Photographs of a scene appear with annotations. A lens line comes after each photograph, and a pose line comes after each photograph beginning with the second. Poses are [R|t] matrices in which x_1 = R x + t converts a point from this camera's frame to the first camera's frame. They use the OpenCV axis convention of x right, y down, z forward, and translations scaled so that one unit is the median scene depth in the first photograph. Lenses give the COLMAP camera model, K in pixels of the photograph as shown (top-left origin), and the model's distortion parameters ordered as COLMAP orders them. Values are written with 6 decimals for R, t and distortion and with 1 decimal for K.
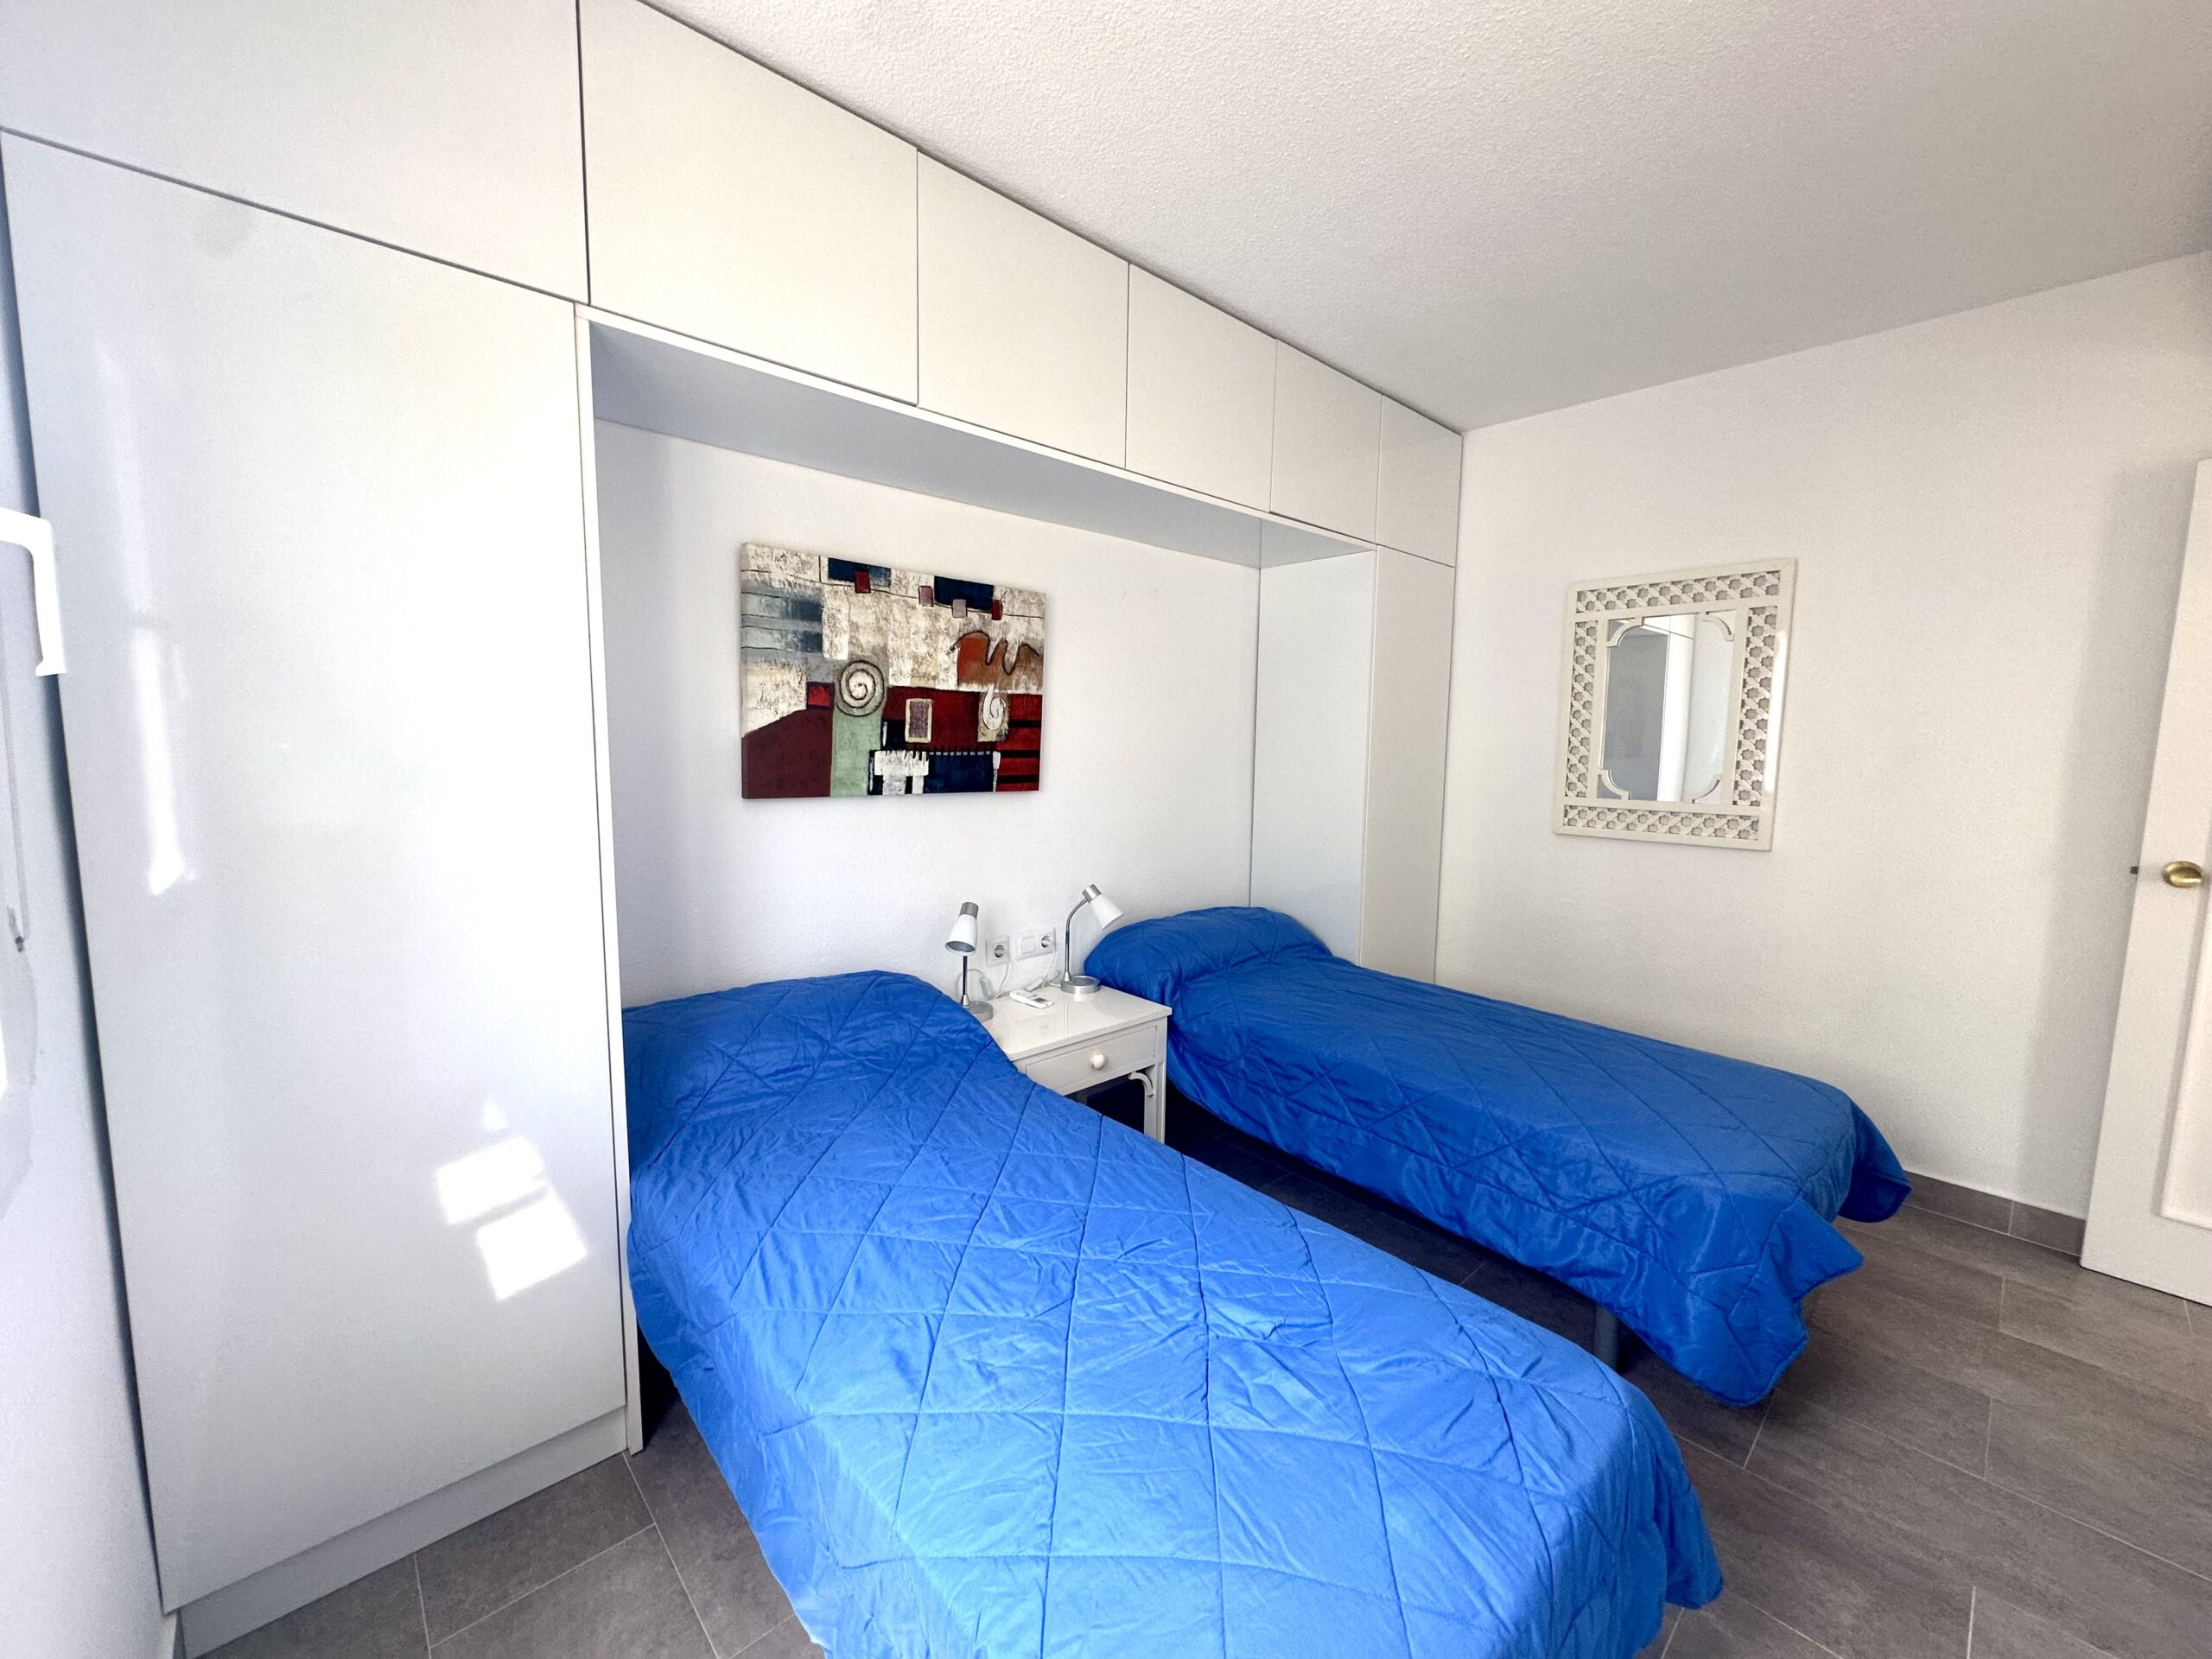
lens RADIAL K [[880.5, 0, 1106.7], [0, 880.5, 828.1], [0, 0, 1]] dist [0.000867, 0.000050]
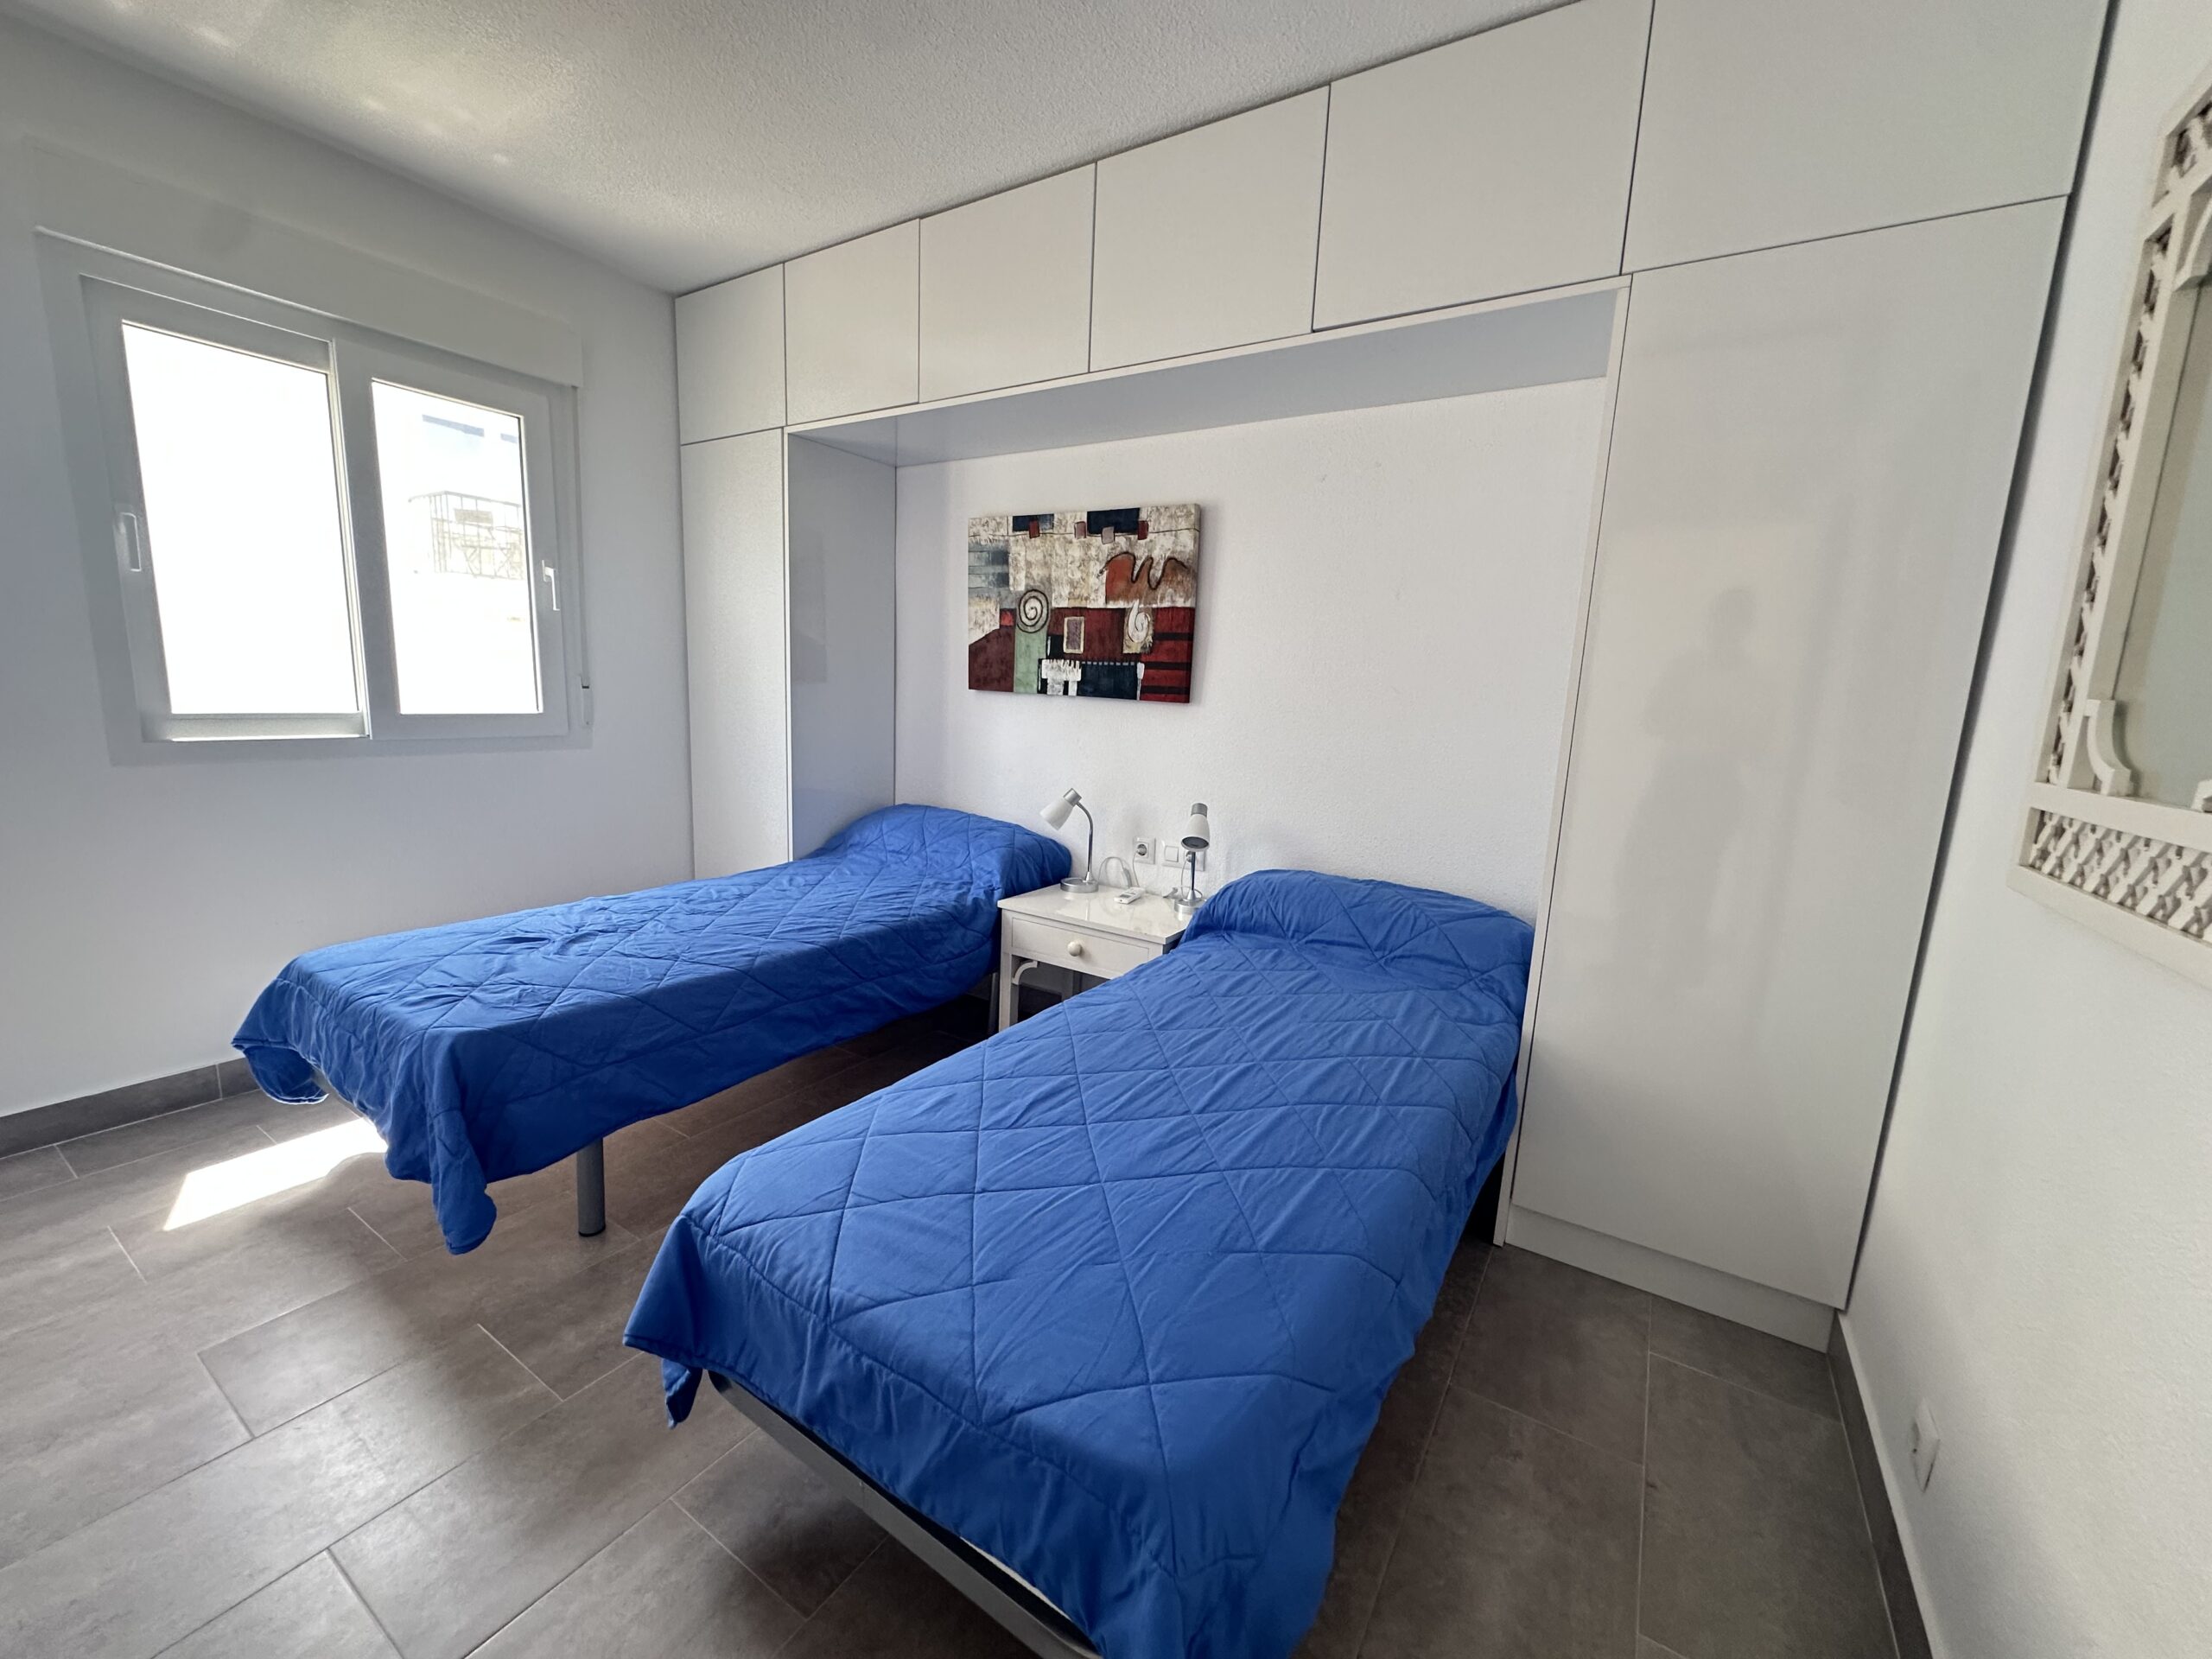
lens RADIAL K [[880.5, 0, 1104.9], [0, 880.5, 827.2], [0, 0, 1]] dist [0.000867, 0.000050]
pose [[0.247285, 0.150758, -0.957143, 0.996362], [-0.140215, 0.982992, 0.118604, -0.010760], [0.958744, 0.104877, 0.264217, 0.737887]]
